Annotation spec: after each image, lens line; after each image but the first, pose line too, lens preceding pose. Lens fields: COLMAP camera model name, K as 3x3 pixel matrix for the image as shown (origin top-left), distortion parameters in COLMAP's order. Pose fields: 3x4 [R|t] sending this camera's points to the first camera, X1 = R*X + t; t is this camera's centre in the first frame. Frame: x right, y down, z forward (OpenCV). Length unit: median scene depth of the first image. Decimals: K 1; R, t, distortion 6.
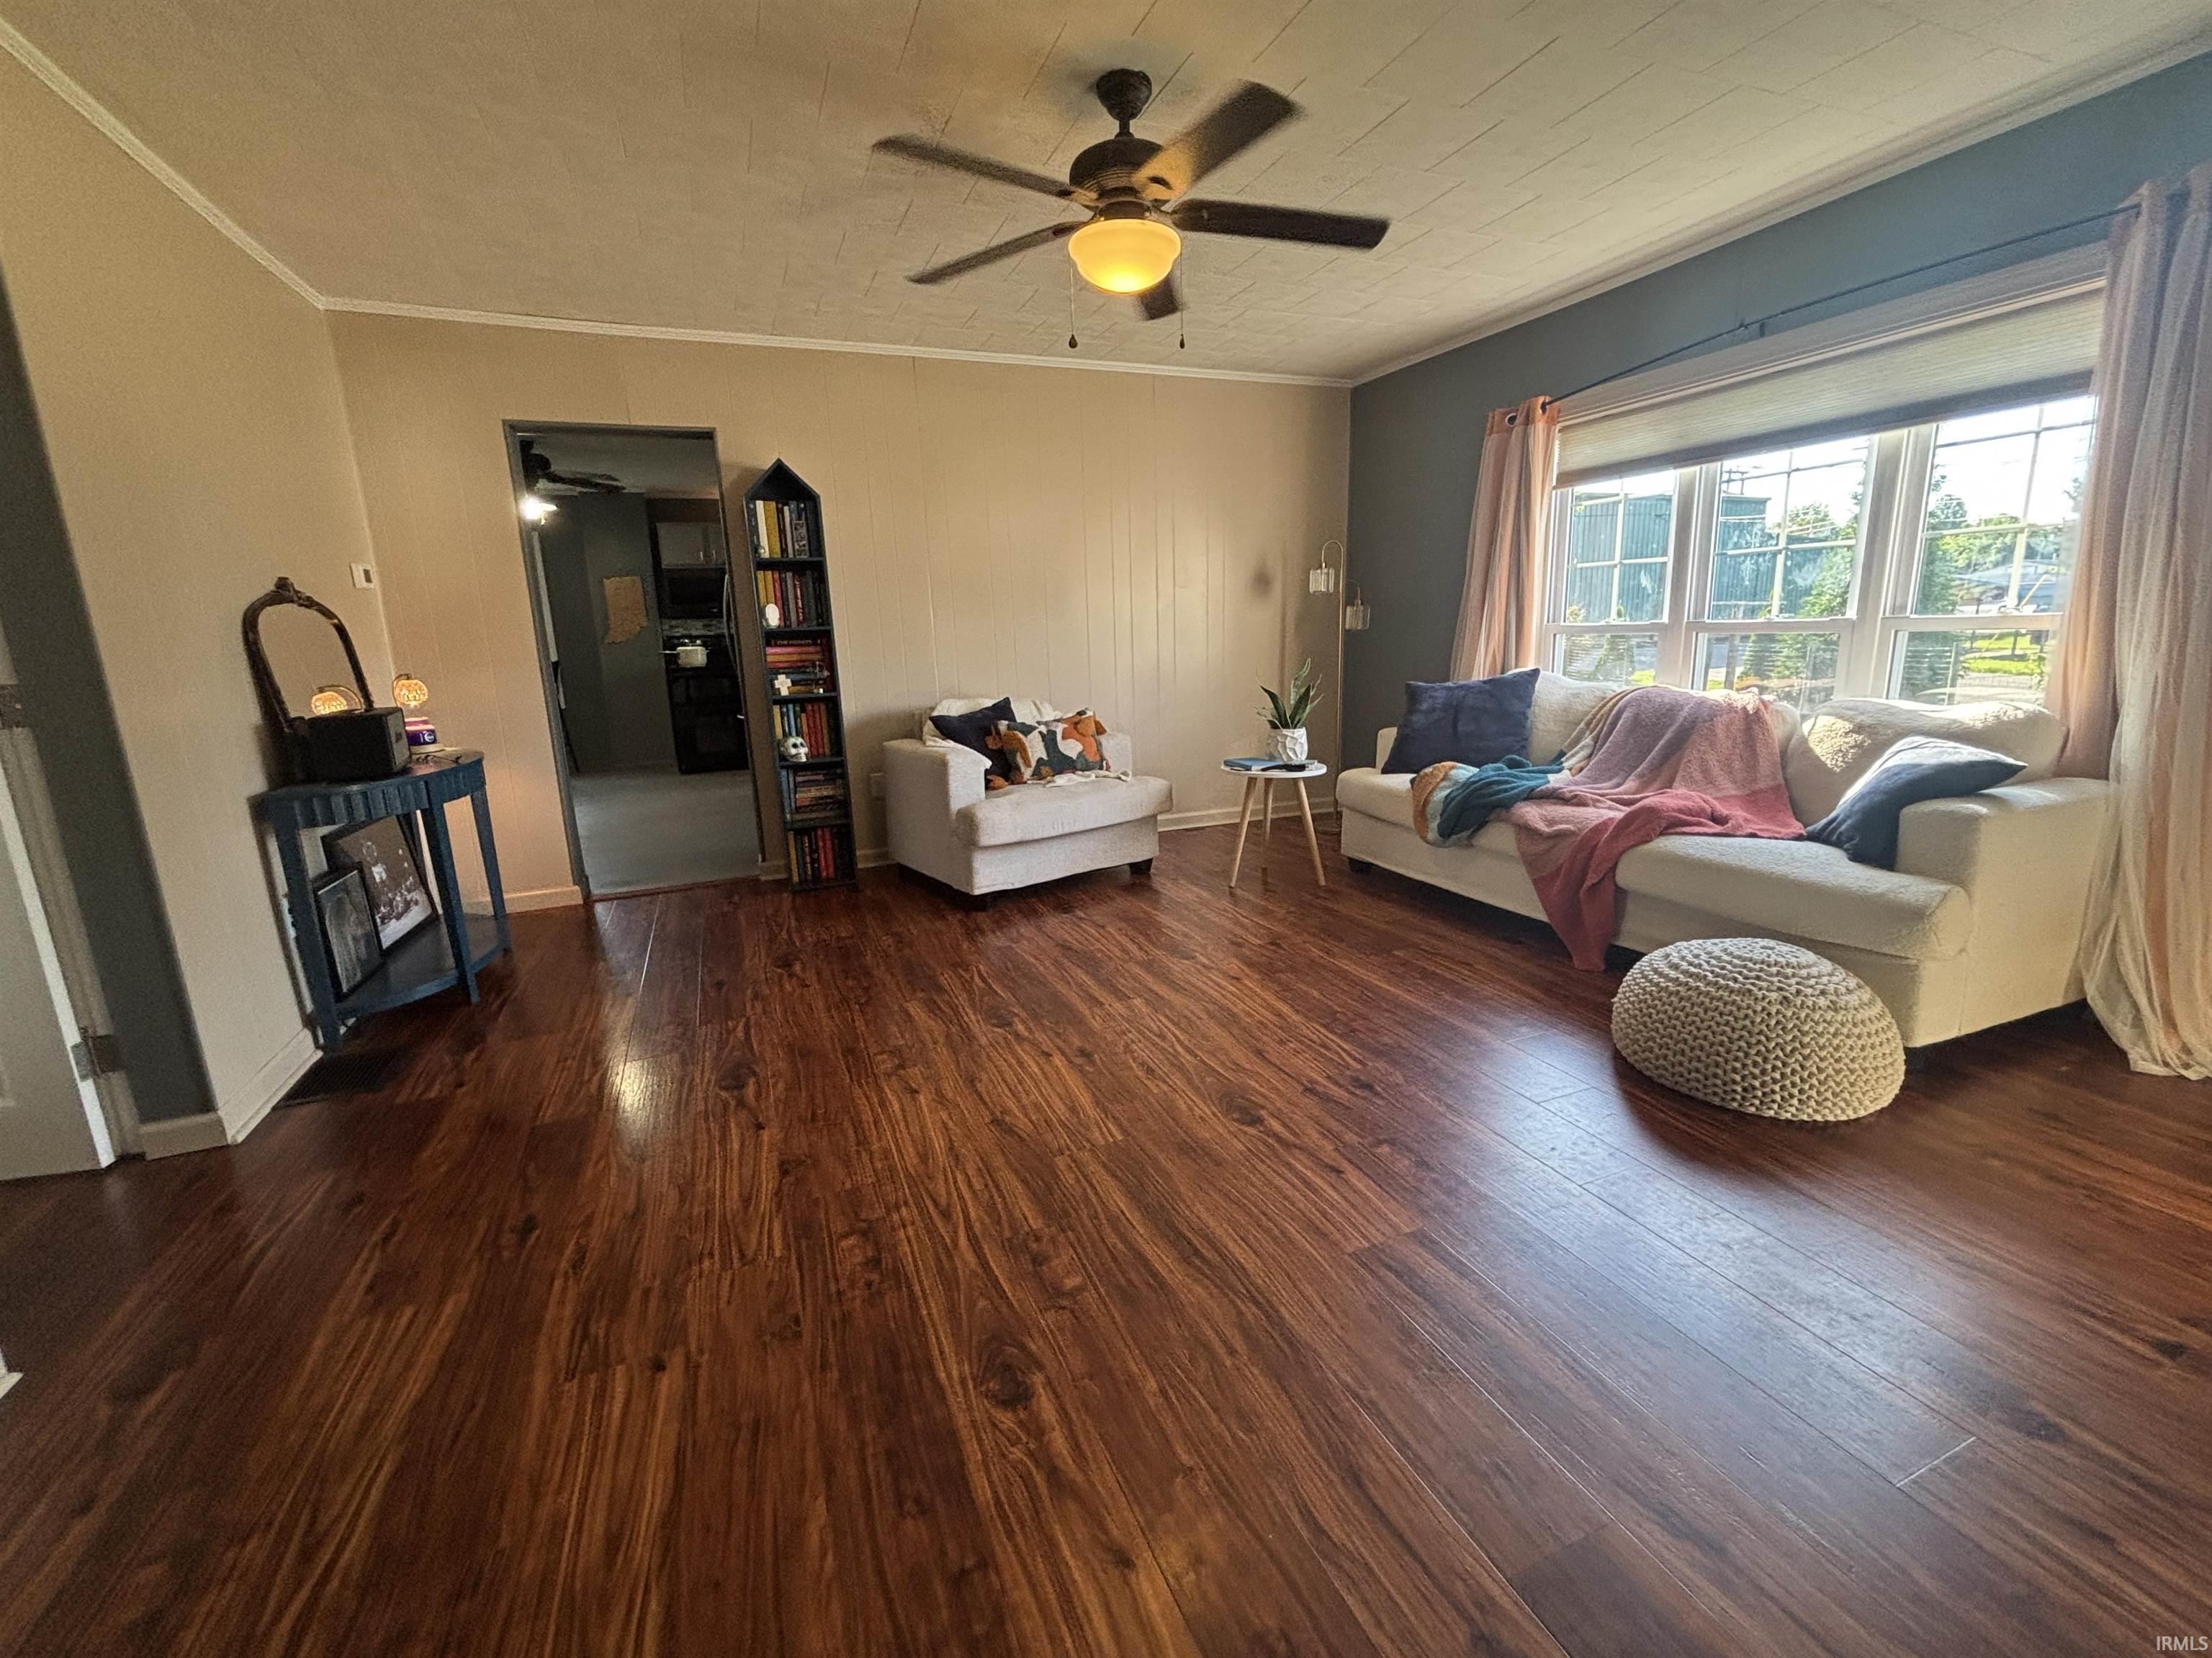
lens RADIAL K [[898.9, 0, 1135.2], [0, 898.9, 816.9], [0, 0, 1]] dist [0.002505, -0.000080]
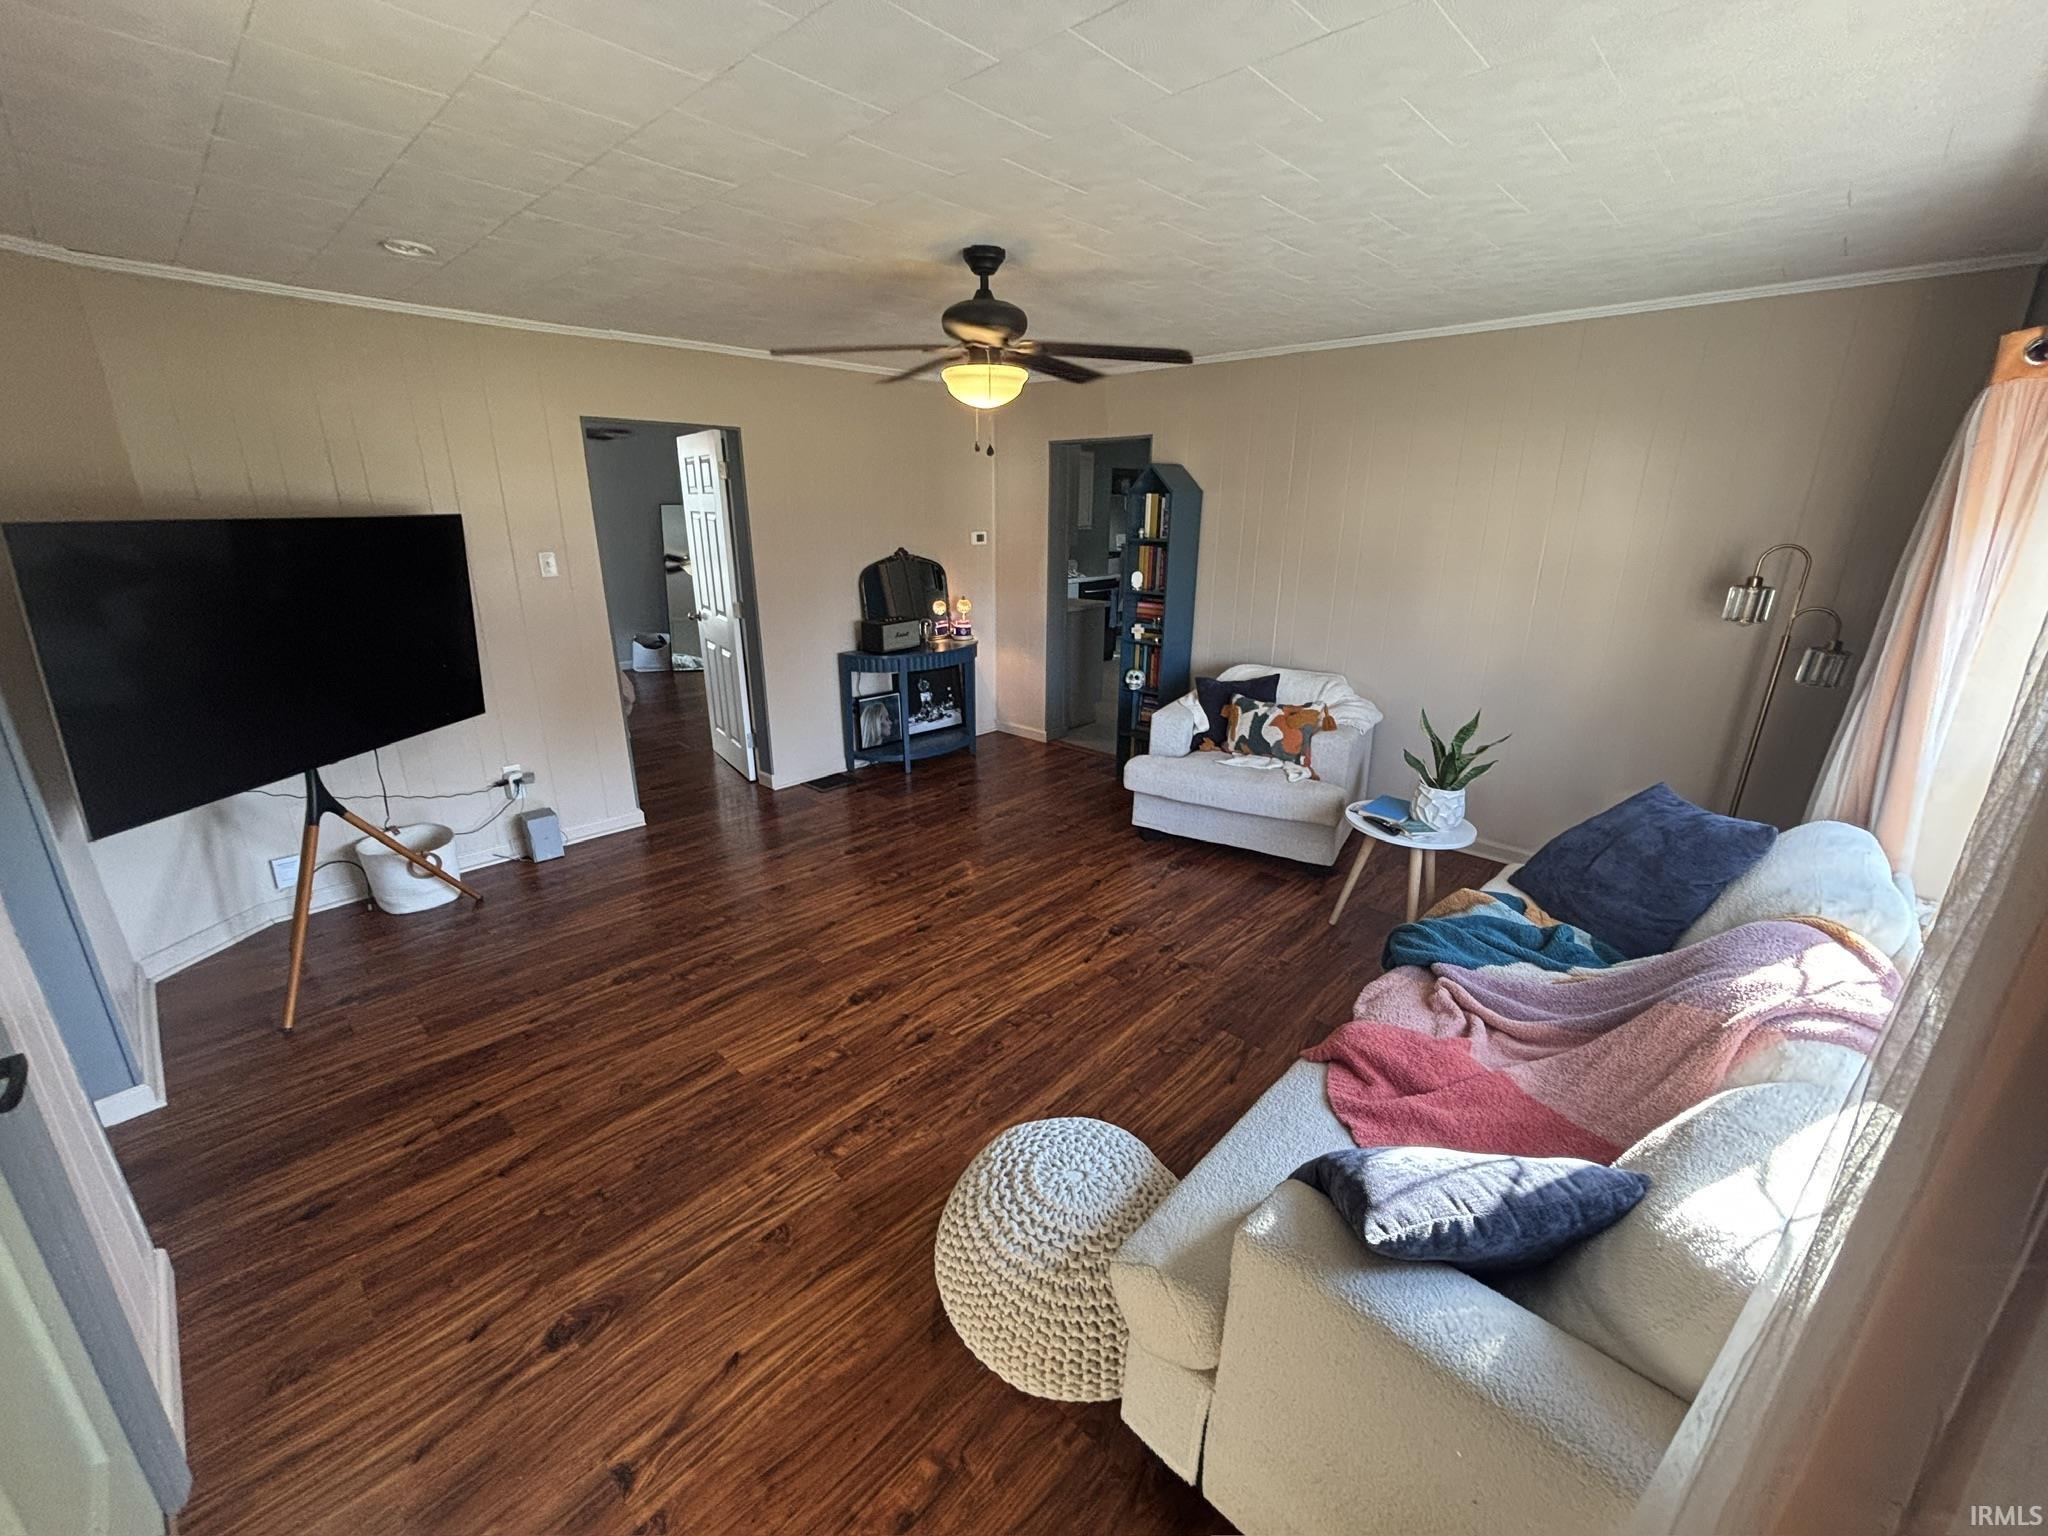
lens RADIAL K [[832.4, 0, 1037.4], [0, 832.4, 775.1], [0, 0, 1]] dist [0.002505, -0.000080]
pose [[0.406518, 0.319364, -0.856008, 0.779267], [-0.213499, 0.944183, 0.250870, -0.253659], [0.888347, 0.080774, 0.452011, 0.361675]]
